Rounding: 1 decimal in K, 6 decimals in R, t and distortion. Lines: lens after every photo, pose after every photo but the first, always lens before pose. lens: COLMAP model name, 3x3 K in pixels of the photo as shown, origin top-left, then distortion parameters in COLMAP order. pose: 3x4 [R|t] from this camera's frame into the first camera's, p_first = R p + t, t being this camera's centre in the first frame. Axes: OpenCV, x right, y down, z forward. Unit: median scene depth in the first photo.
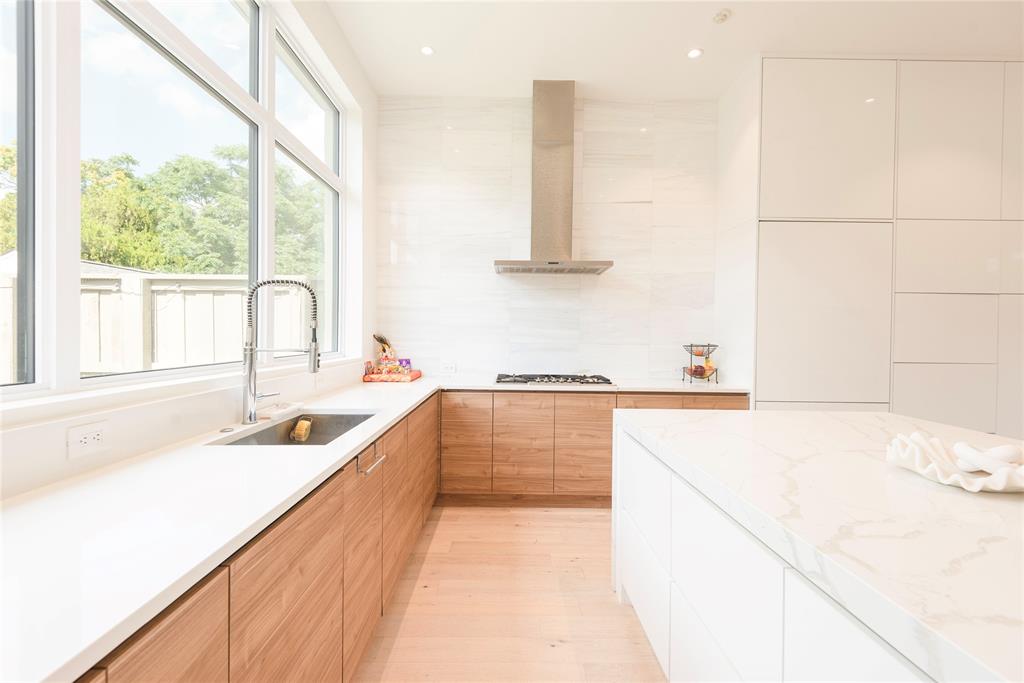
lens RADIAL K [[463.6, 0, 509.5], [0, 463.6, 341.9], [0, 0, 1]] dist [0.013030, -0.004954]
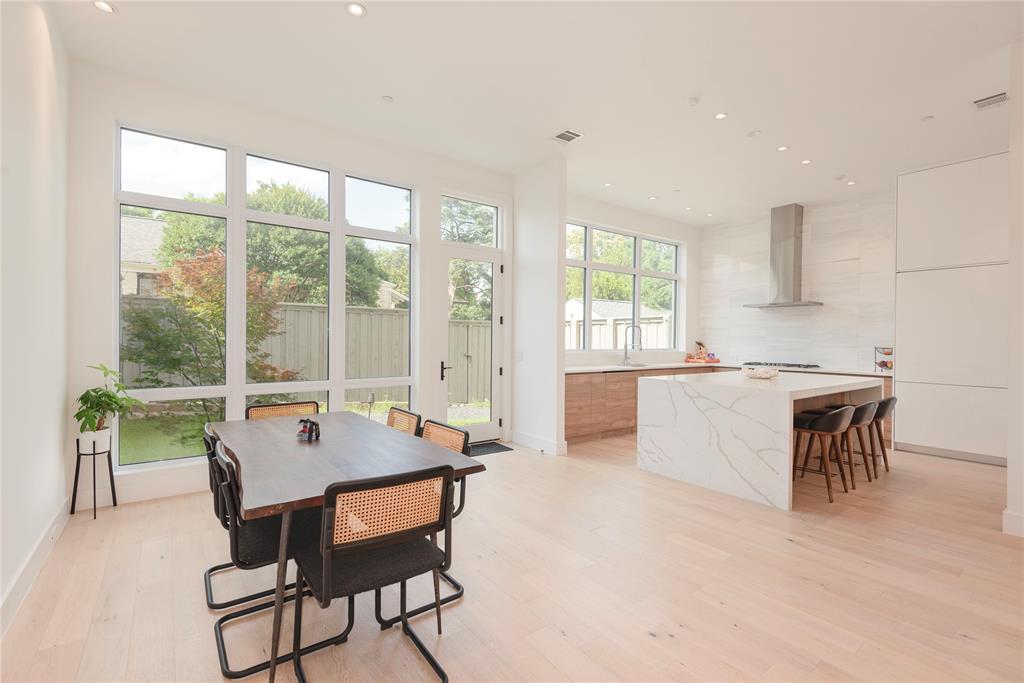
lens RADIAL K [[463.6, 0, 504.9], [0, 463.6, 340.7], [0, 0, 1]] dist [0.013030, -0.004954]
pose [[0.585398, -0.002262, -0.810743, 0.914122], [-0.016546, 0.999755, -0.014736, 0.026985], [0.810577, 0.022041, 0.585217, -0.945974]]
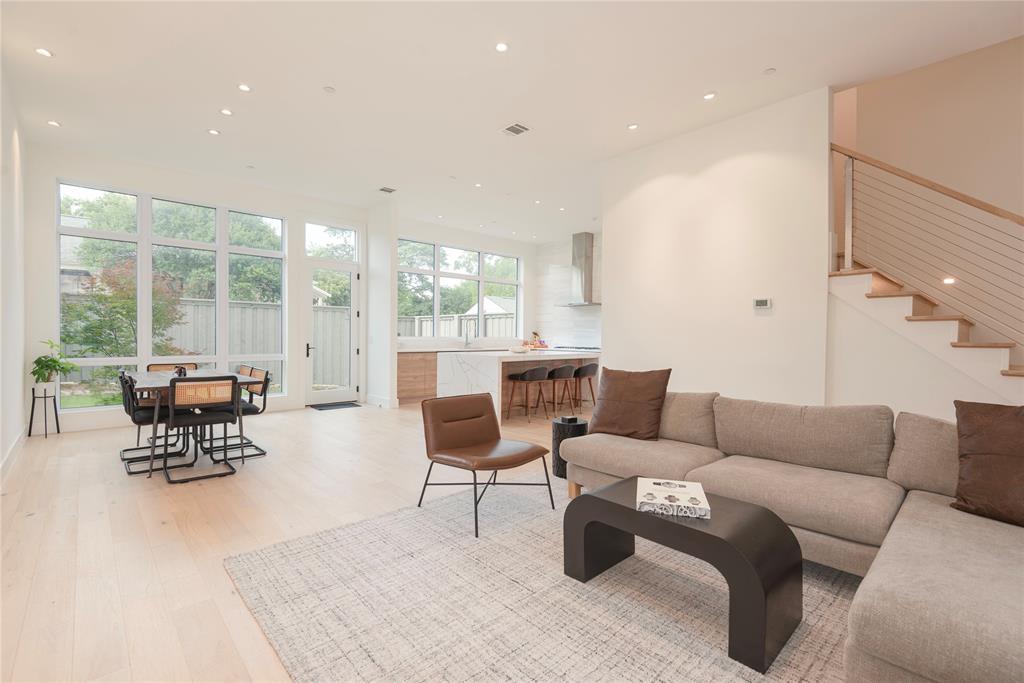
lens RADIAL K [[463.6, 0, 507.6], [0, 463.6, 342.9], [0, 0, 1]] dist [0.013030, -0.004954]
pose [[0.670254, 0.008138, -0.742087, 1.660663], [-0.015328, 0.999878, -0.002879, 0.060575], [0.741973, 0.013305, 0.670298, -0.965982]]
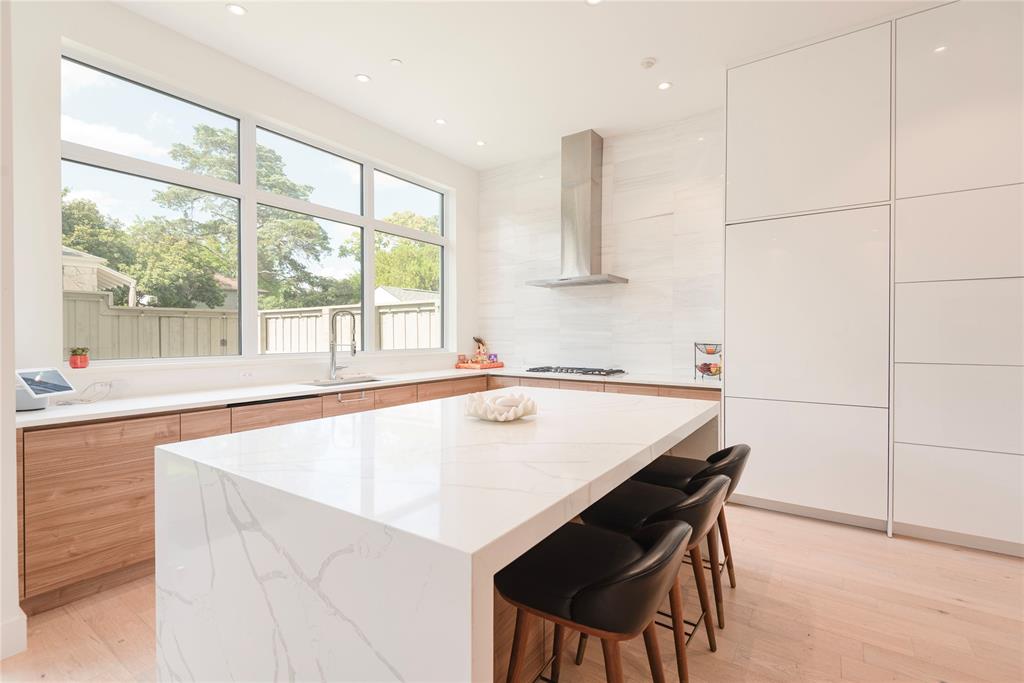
lens RADIAL K [[463.6, 0, 507.4], [0, 463.6, 339.3], [0, 0, 1]] dist [0.013030, -0.004954]
pose [[0.815266, -0.007637, -0.579037, 0.633718], [0.001160, 0.999933, -0.011554, 0.008448], [0.579086, 0.008748, 0.815220, -0.121081]]
